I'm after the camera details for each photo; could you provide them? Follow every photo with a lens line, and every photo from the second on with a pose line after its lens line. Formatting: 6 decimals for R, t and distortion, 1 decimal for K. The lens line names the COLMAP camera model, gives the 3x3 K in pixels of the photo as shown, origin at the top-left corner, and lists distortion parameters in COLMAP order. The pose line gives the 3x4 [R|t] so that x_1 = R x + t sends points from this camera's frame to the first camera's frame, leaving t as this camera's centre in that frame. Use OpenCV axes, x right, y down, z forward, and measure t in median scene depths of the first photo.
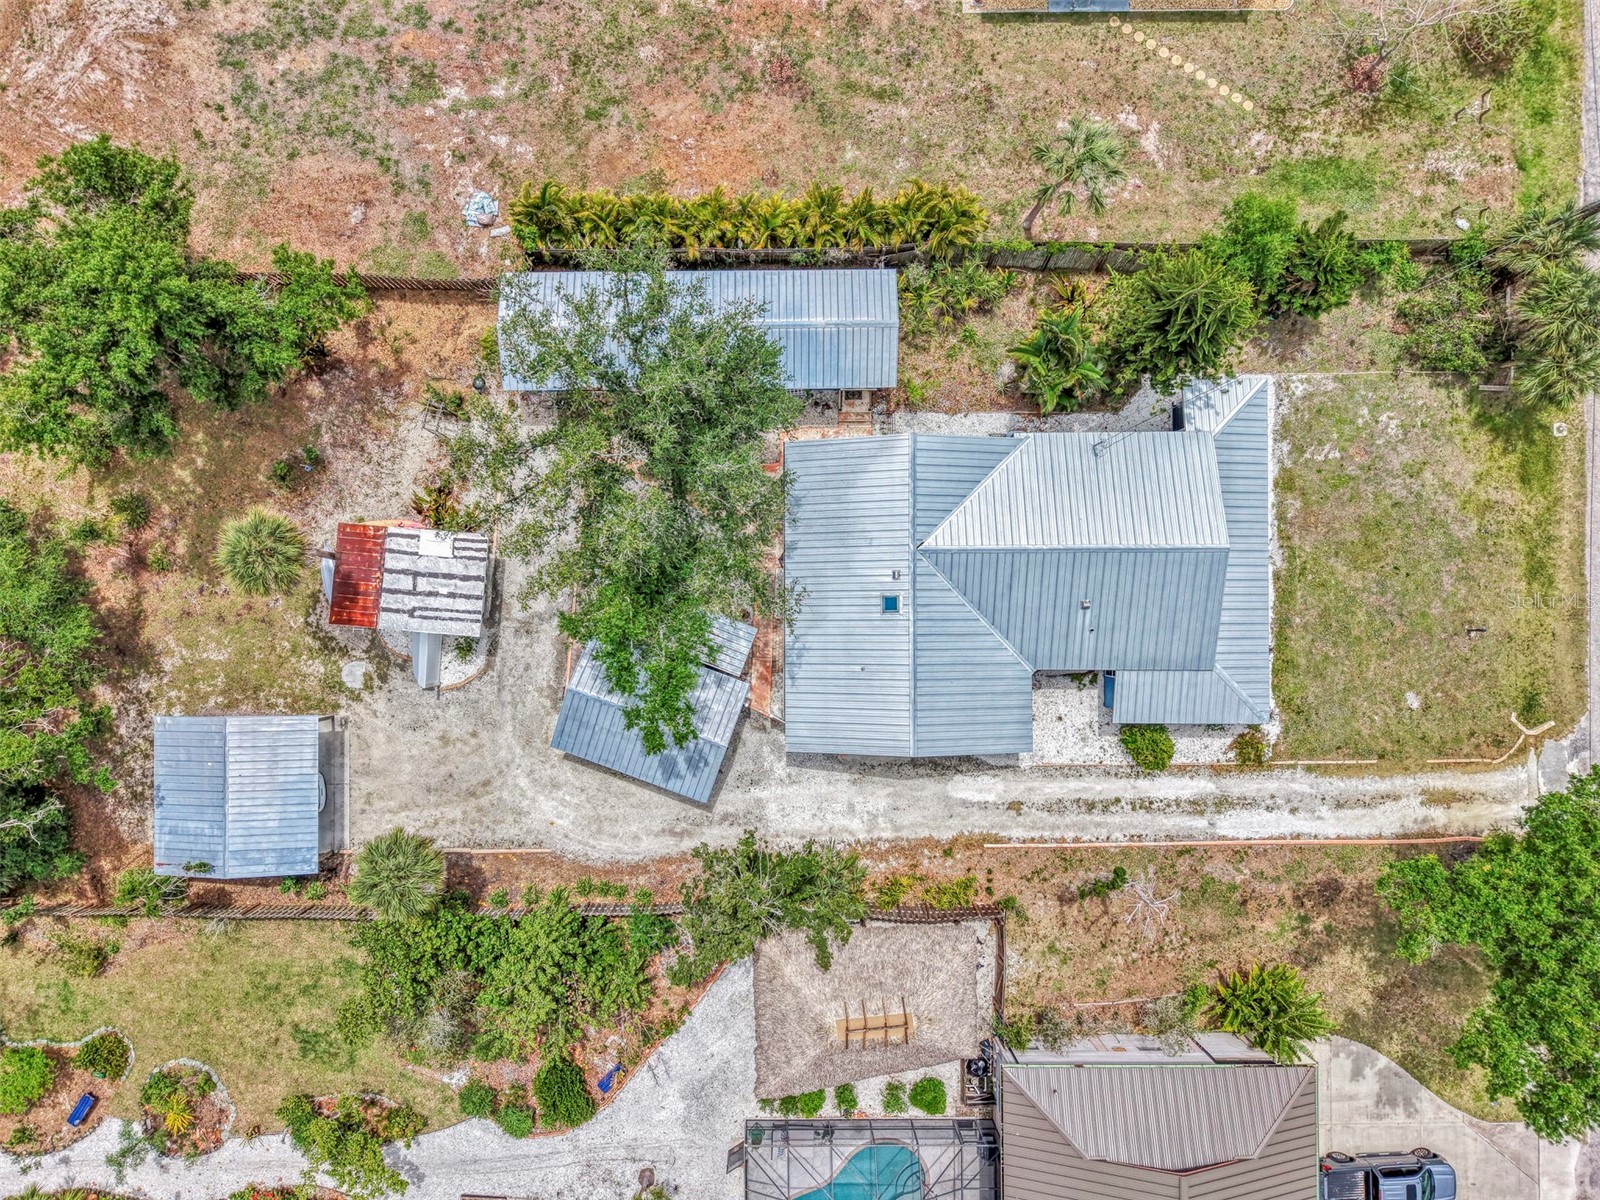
lens RADIAL K [[1104.6, 0, 800.0], [0, 1104.6, 600.0], [0, 0, 1]] dist [0.005551, 0.008987]
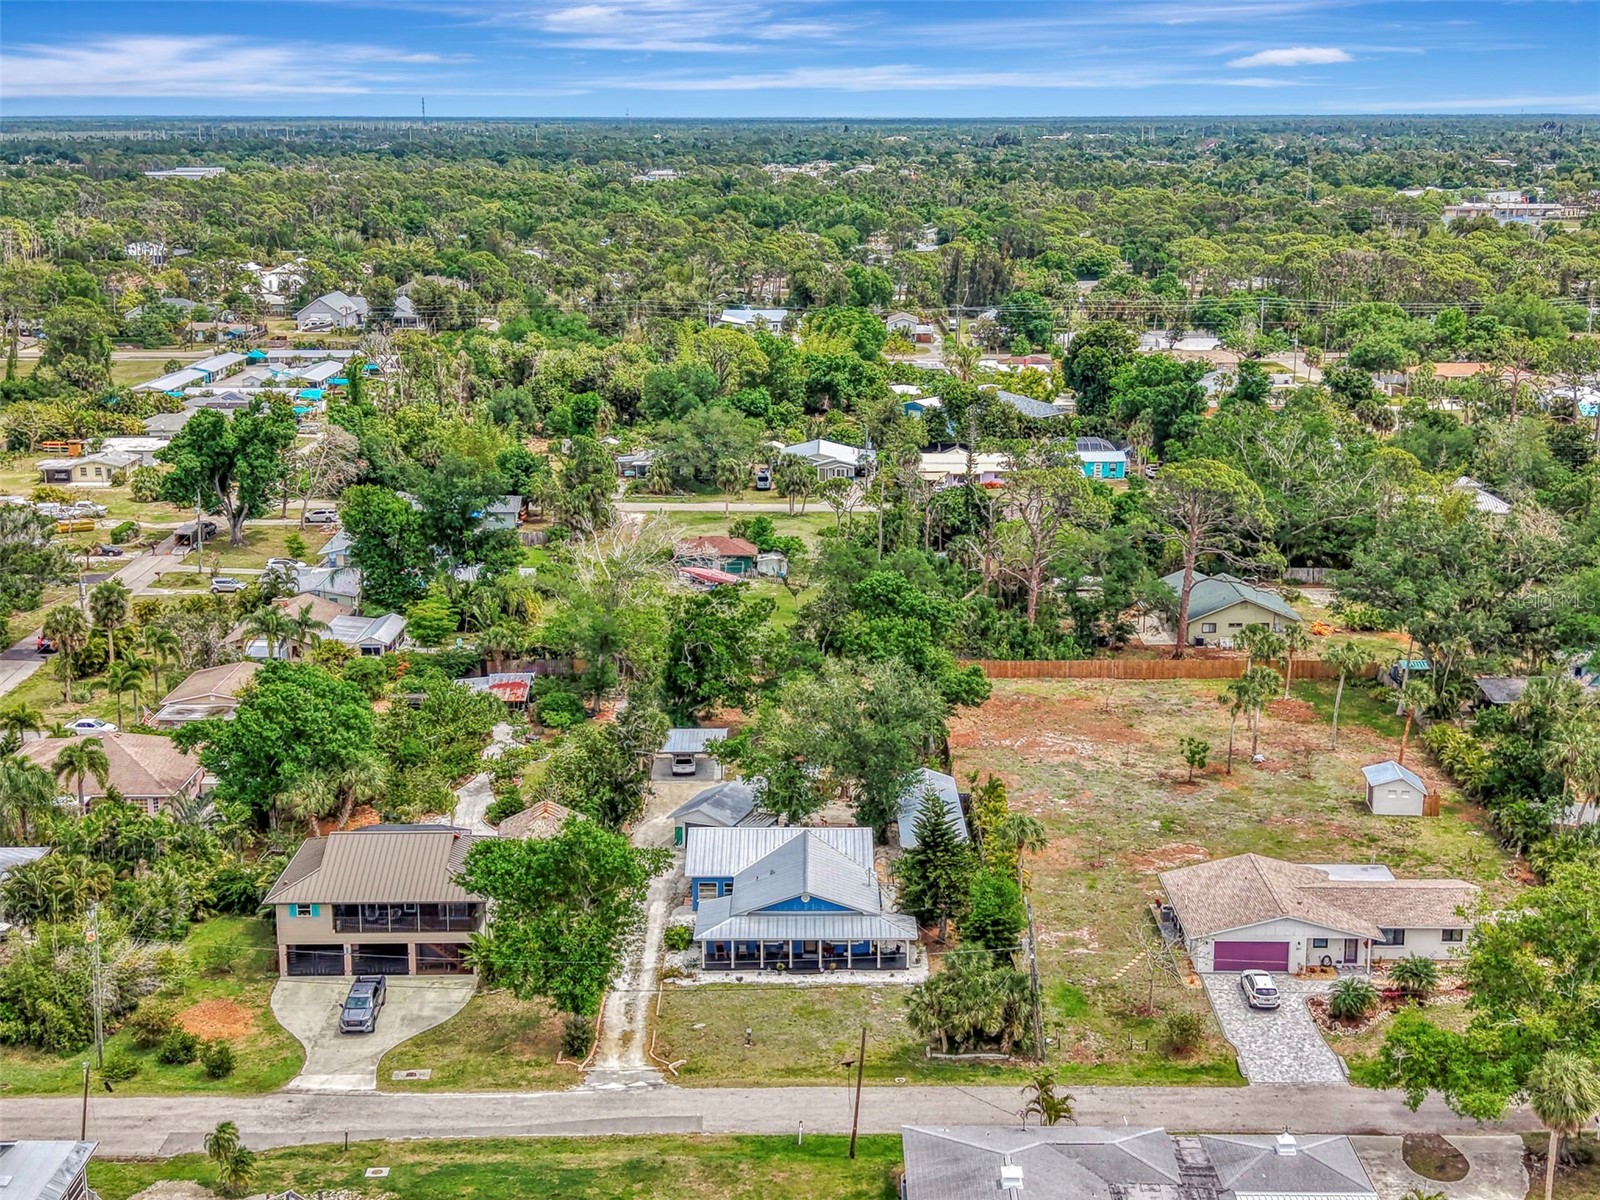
lens RADIAL K [[2157.7, 0, 828.8], [0, 2157.7, 674.5], [0, 0, 1]] dist [0.162449, -0.668643]
pose [[0.005583, 0.251339, -0.967883, 3.079456], [-0.999803, 0.019841, -0.000614, -0.078667], [0.019050, 0.967696, 0.251401, -0.104891]]
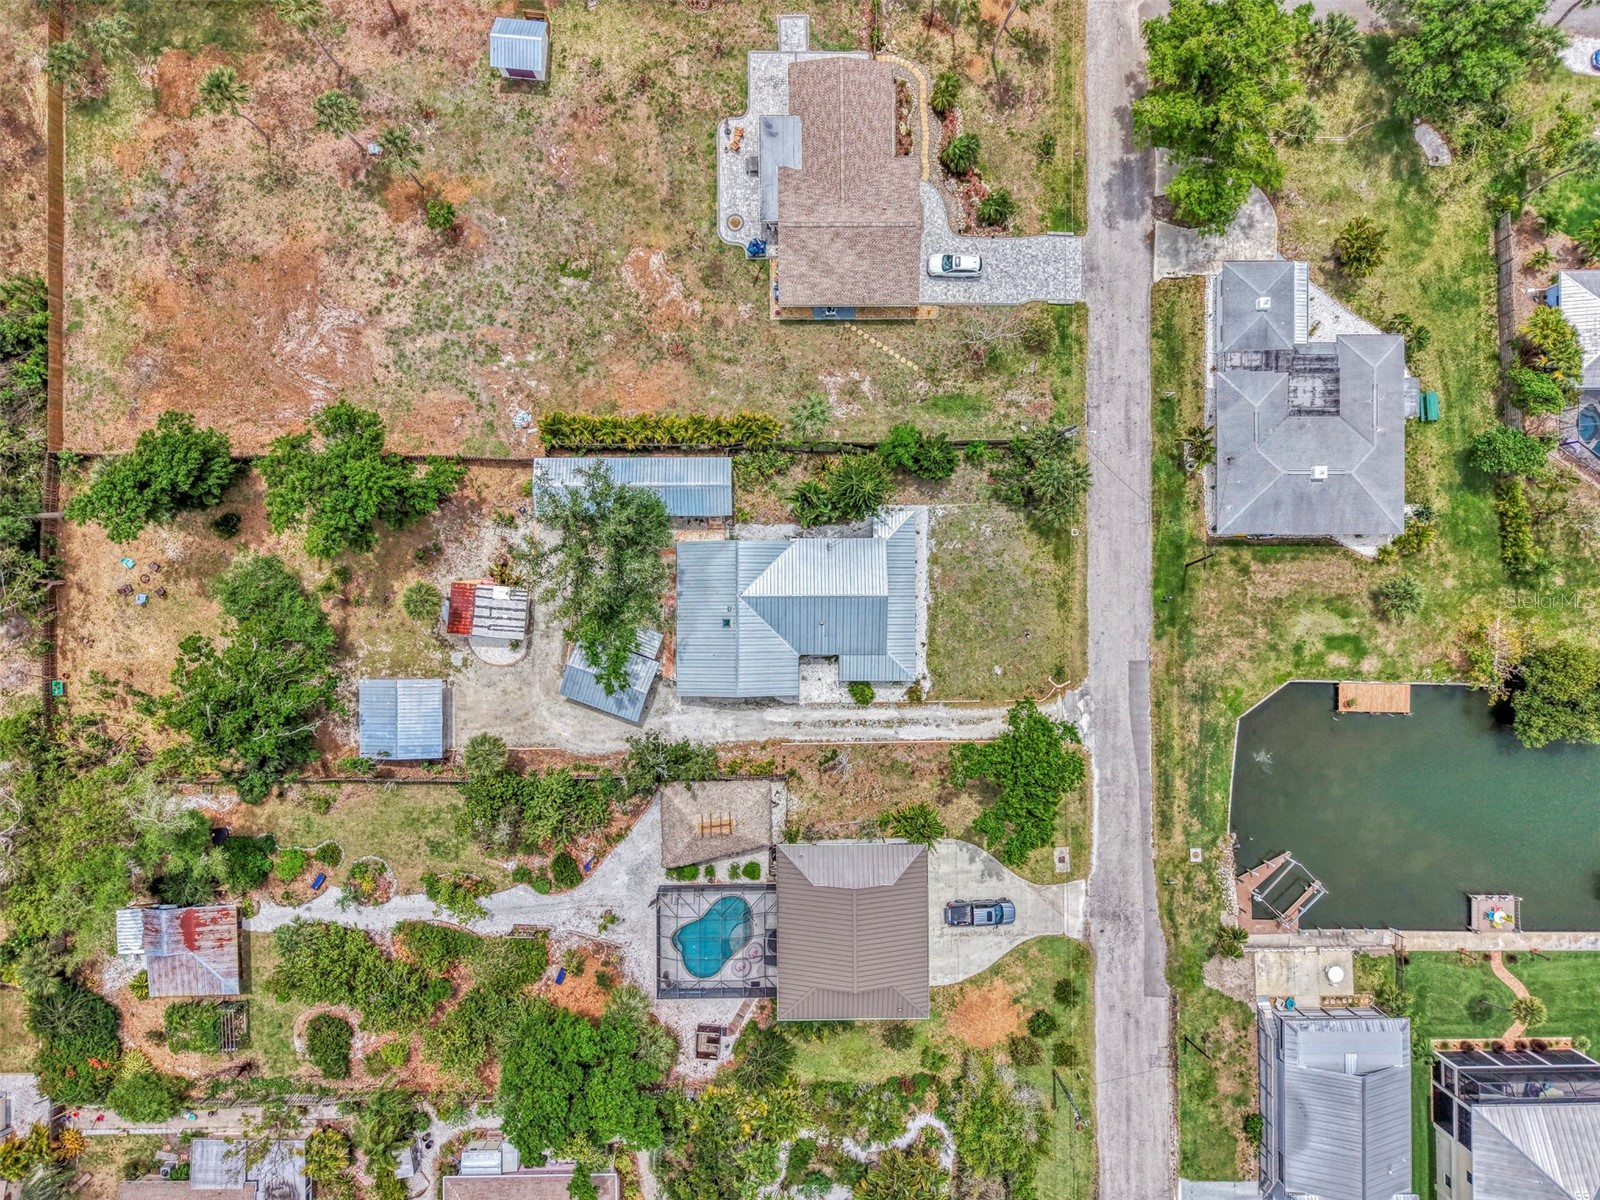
lens RADIAL K [[1101.2, 0, 811.2], [0, 1101.2, 580.3], [0, 0, 1]] dist [0.047974, -0.069173]
pose [[0.999789, -0.001216, 0.020515, 0.180294], [0.001125, 0.999989, 0.004455, -0.078645], [-0.020521, -0.004431, 0.999780, -0.961587]]
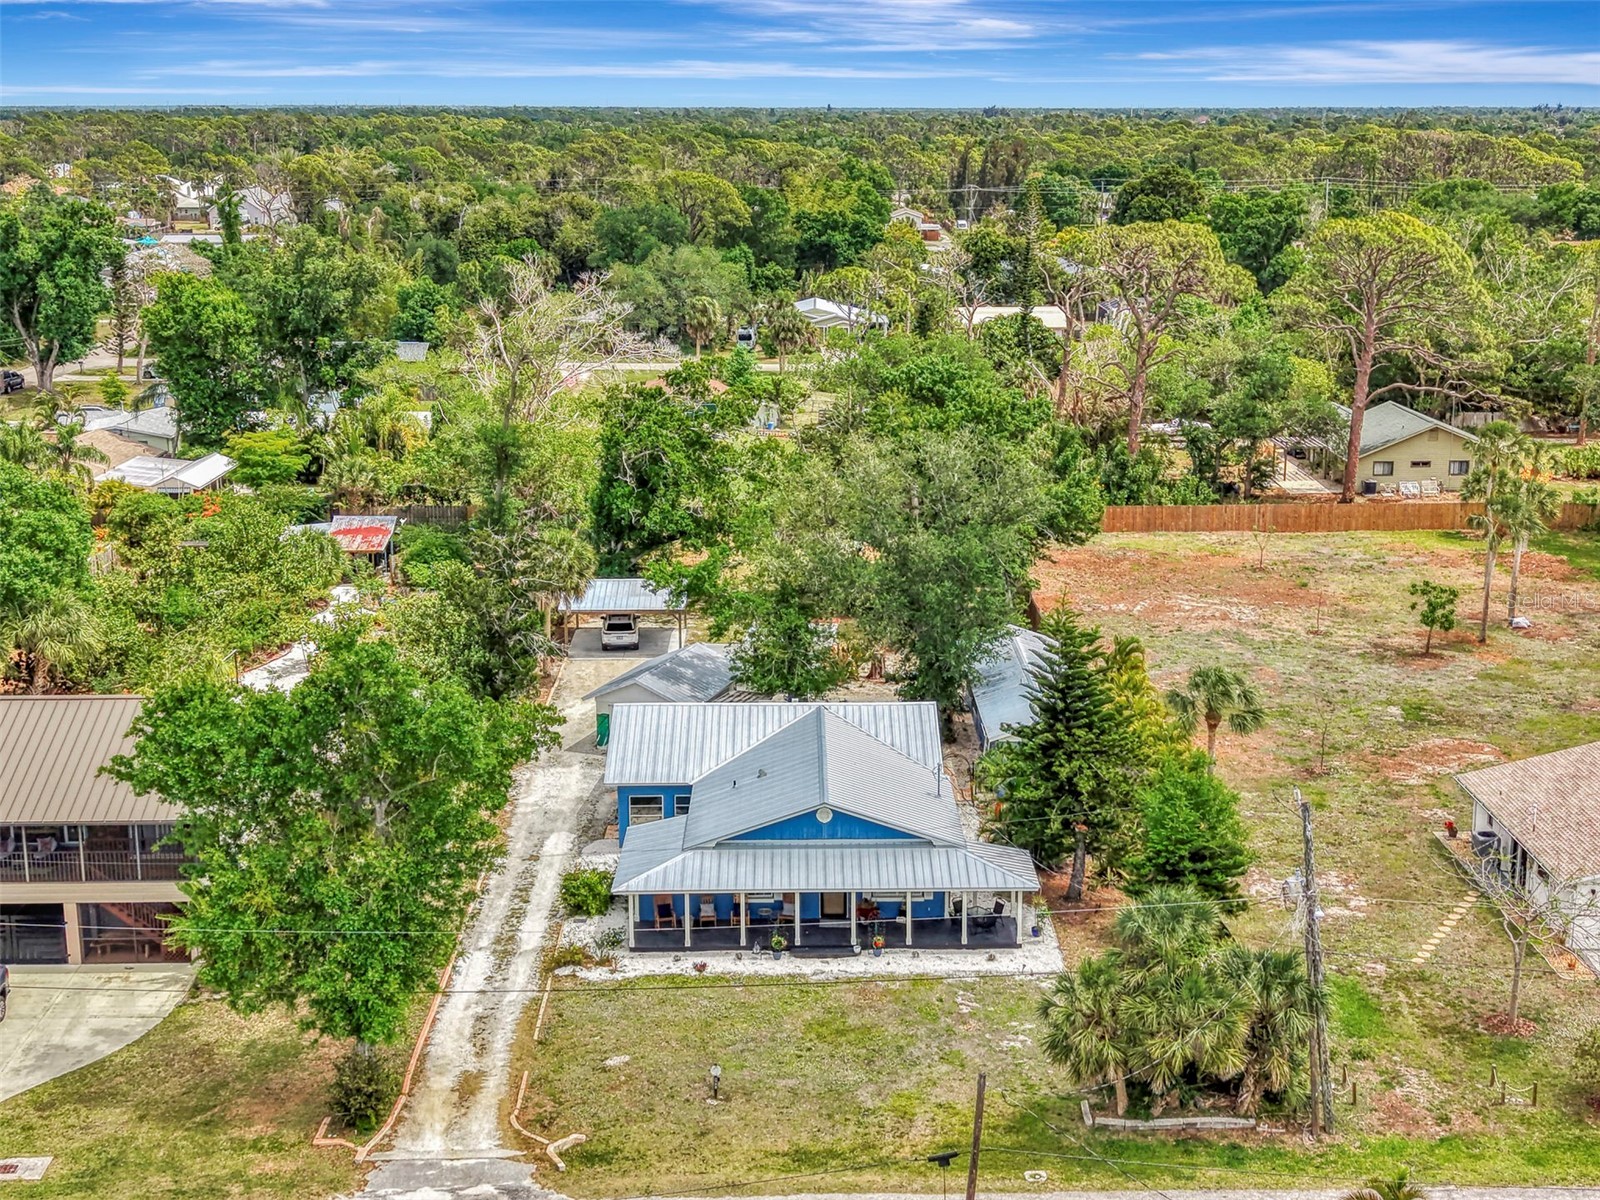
lens RADIAL K [[2157.7, 0, 828.8], [0, 2157.7, 674.5], [0, 0, 1]] dist [0.162449, -0.668643]
pose [[0.013273, 0.252743, -0.967442, 1.809779], [-0.999647, 0.025635, -0.007018, -0.037949], [0.023027, 0.967194, 0.252994, 0.428856]]
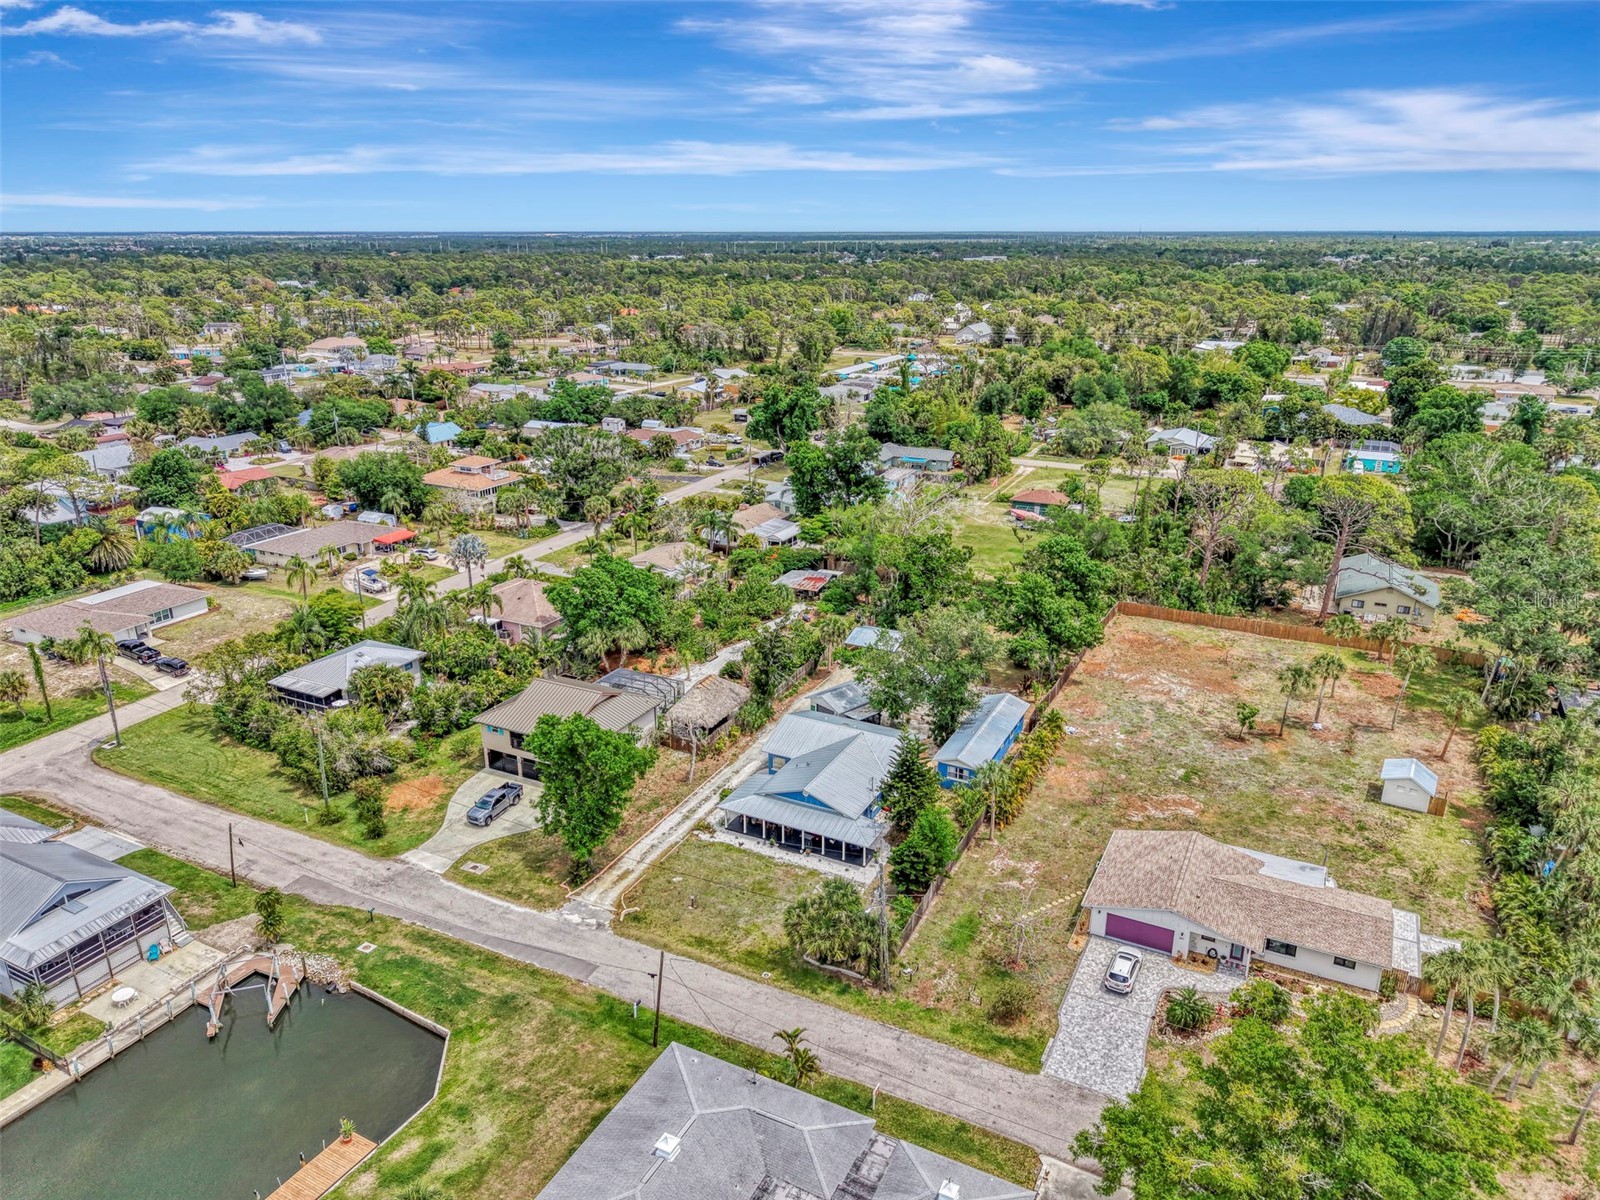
lens RADIAL K [[1104.6, 0, 800.0], [0, 1104.6, 600.0], [0, 0, 1]] dist [0.005551, 0.008987]
pose [[-0.455255, 0.284267, -0.843762, 1.888736], [-0.890179, -0.126169, 0.437793, -0.843173], [0.017993, 0.950407, 0.310488, -0.012260]]
